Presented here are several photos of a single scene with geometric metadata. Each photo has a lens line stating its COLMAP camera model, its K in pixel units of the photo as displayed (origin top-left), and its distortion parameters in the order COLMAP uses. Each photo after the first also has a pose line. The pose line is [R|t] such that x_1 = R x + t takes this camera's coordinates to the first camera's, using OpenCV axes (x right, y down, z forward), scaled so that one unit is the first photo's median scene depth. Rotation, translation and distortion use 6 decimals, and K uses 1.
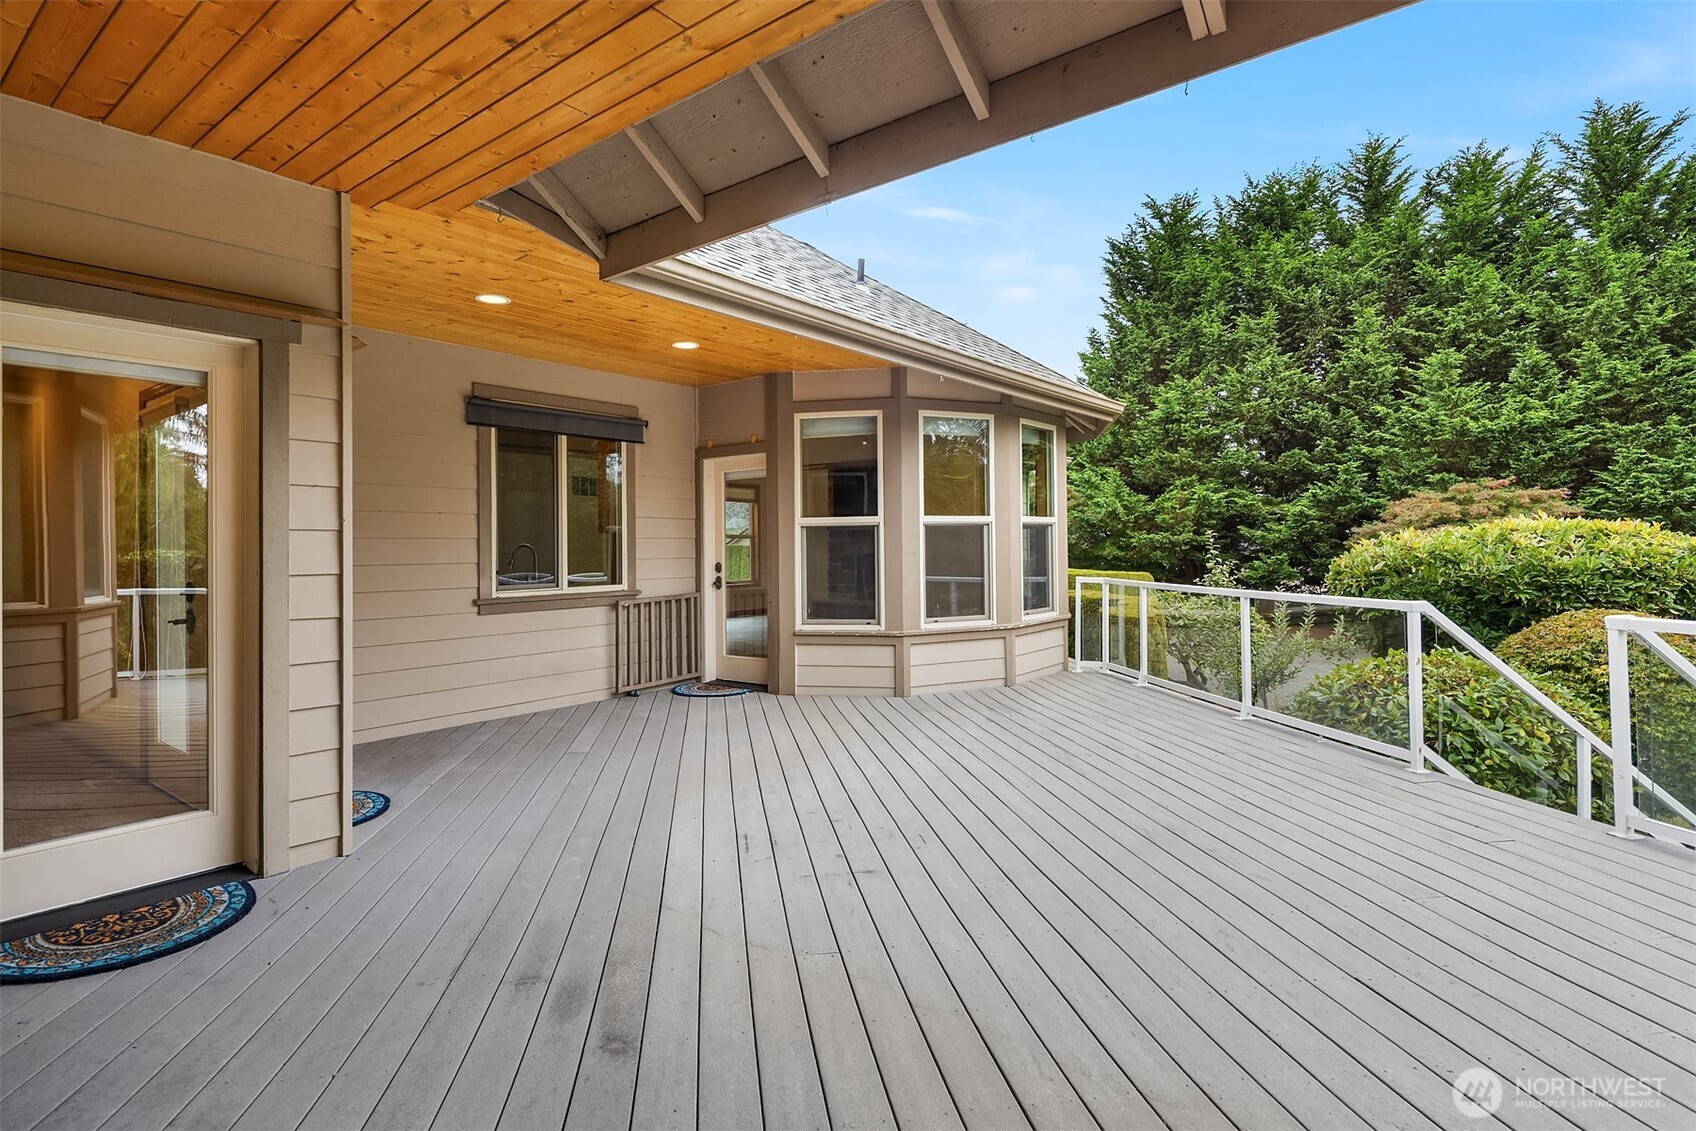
lens RADIAL K [[827.9, 0, 848.1], [0, 827.9, 557.3], [0, 0, 1]] dist [0.003674, -0.002876]
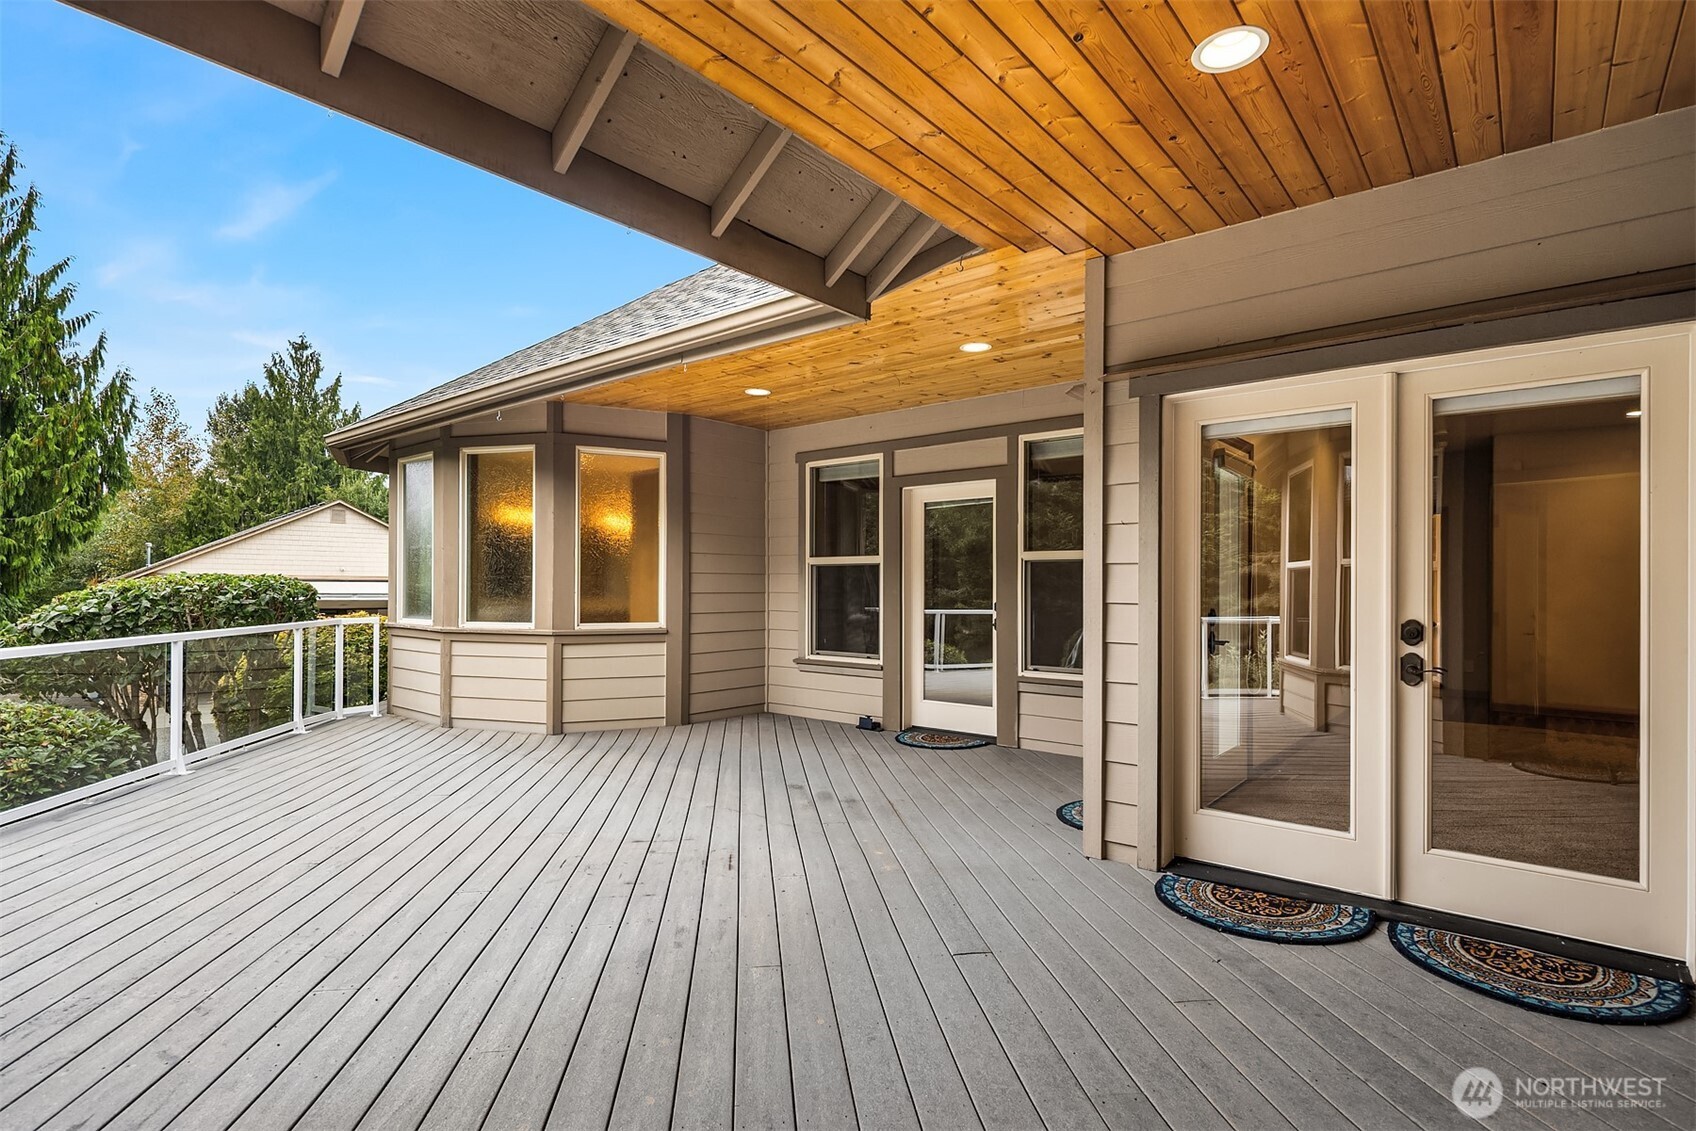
lens RADIAL K [[827.9, 0, 840.0], [0, 827.9, 581.4], [0, 0, 1]] dist [0.003674, -0.002876]
pose [[-0.998720, 0.006590, 0.050144, -0.358680], [0.006848, 0.999964, 0.004957, -0.022234], [-0.050110, 0.005294, -0.998730, 2.307828]]
